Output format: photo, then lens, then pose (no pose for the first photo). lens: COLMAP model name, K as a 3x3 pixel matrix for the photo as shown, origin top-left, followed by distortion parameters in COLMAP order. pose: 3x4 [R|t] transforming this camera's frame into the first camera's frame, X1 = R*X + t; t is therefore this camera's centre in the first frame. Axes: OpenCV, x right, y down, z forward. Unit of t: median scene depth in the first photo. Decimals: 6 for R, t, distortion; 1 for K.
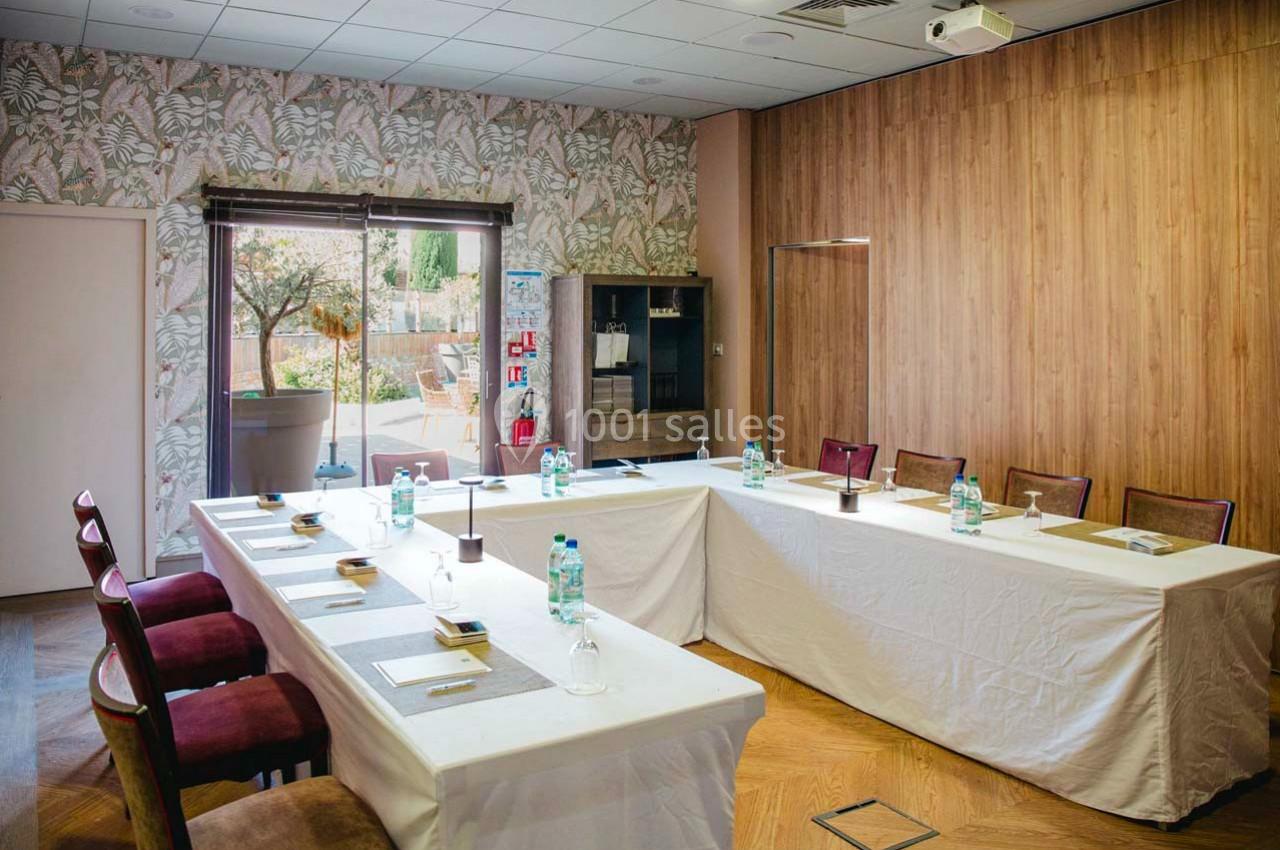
lens RADIAL K [[1115.8, 0, 640.0], [0, 1115.8, 425.0], [0, 0, 1]] dist [0.003499, 0.007597]
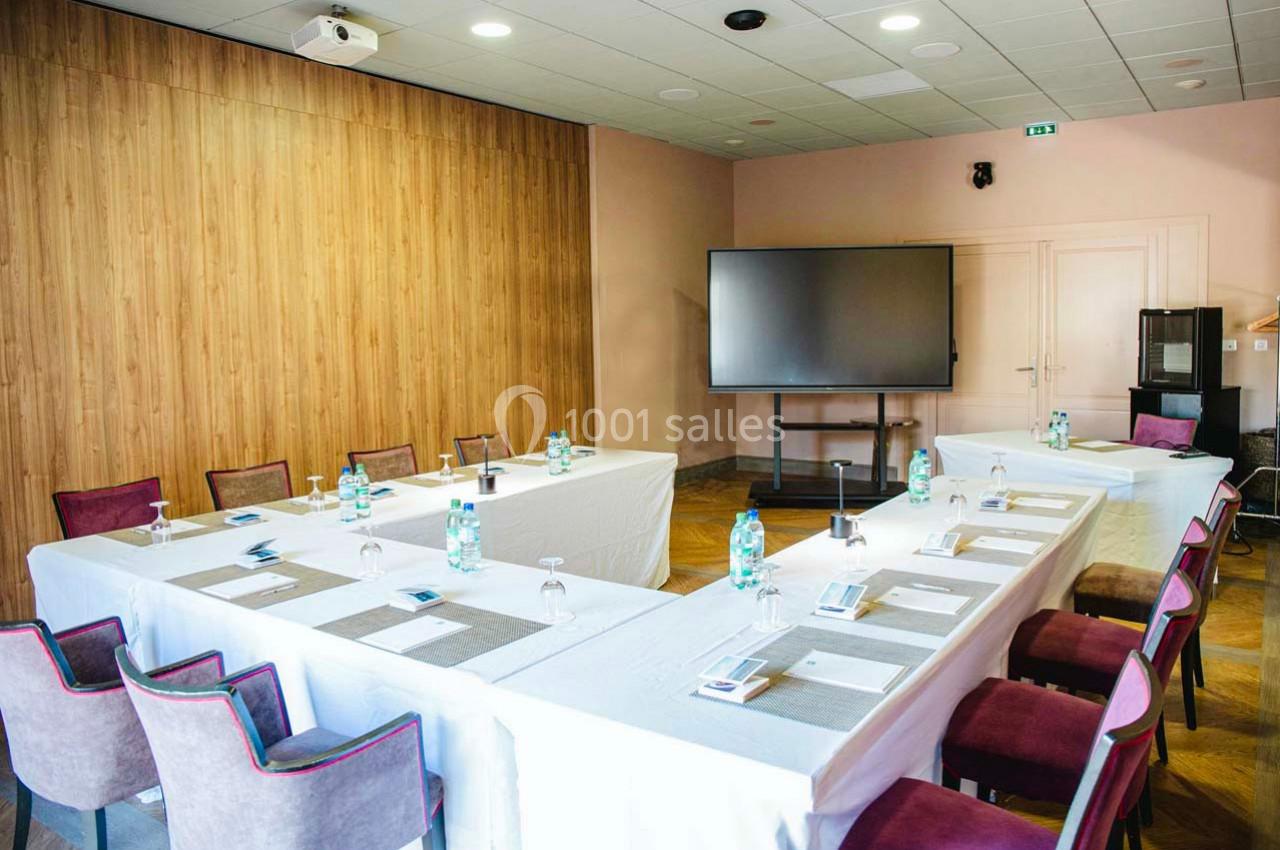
lens RADIAL K [[888.8, 0, 640.0], [0, 888.8, 425.0], [0, 0, 1]] dist [0.053083, -0.000456]
pose [[-0.364182, -0.111056, 0.924683, -0.560723], [0.102854, 0.981996, 0.158448, -0.095361], [-0.925631, 0.152811, -0.346203, 0.973444]]
